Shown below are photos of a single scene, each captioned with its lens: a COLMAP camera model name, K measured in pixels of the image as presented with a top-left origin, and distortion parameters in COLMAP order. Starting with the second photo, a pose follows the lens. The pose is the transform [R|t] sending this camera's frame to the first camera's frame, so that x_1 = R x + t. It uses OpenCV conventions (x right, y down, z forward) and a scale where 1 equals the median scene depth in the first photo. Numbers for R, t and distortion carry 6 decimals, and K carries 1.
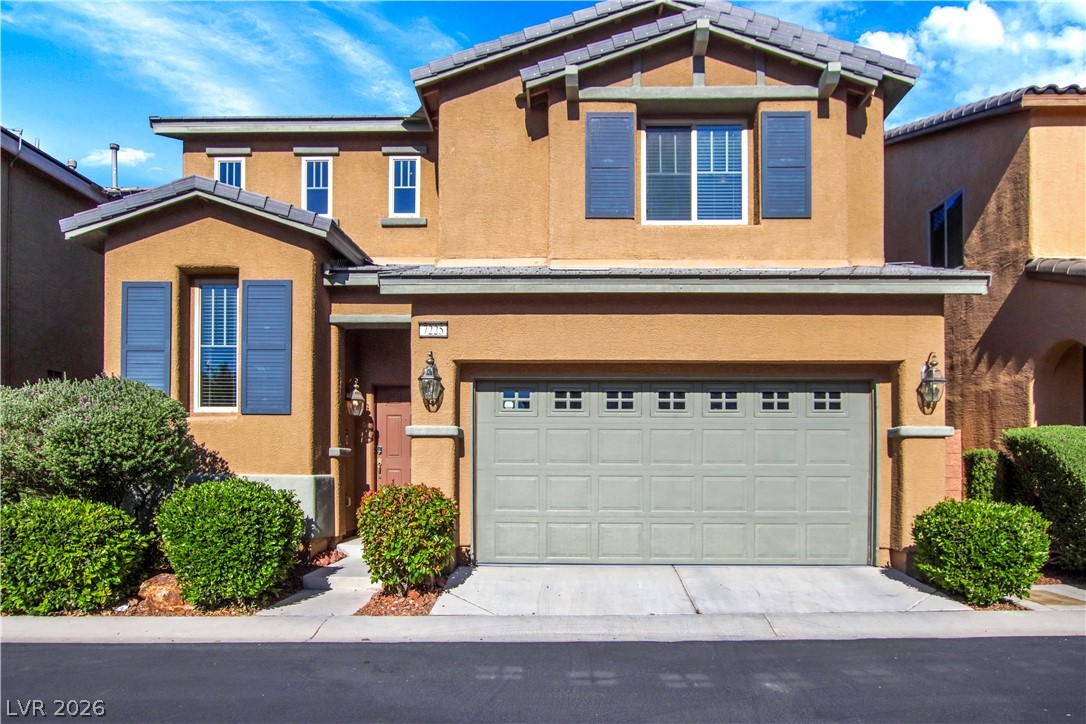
lens RADIAL K [[679.1, 0, 574.8], [0, 679.1, 460.7], [0, 0, 1]] dist [-0.007030, -0.000063]
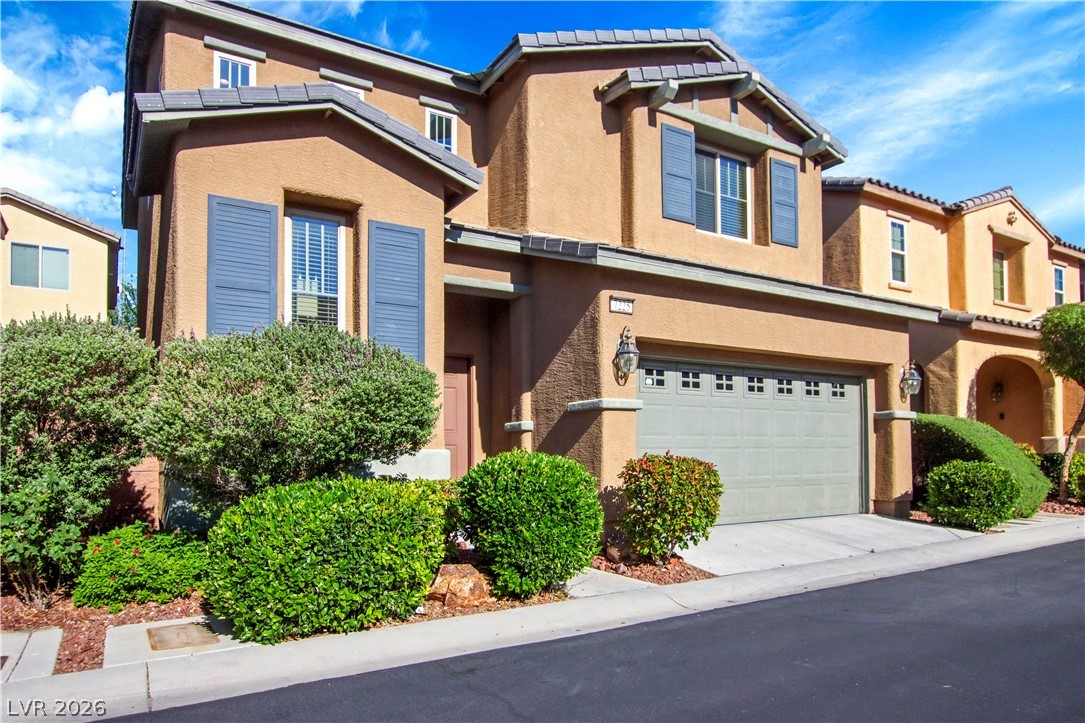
lens RADIAL K [[653.0, 0, 544.9], [0, 653.0, 436.3], [0, 0, 1]] dist [-0.007892, -0.000841]
pose [[0.860070, 0.004448, 0.510157, -0.704458], [0.001027, 0.999945, -0.010450, 0.012944], [-0.510175, 0.009511, 0.860018, 0.185397]]
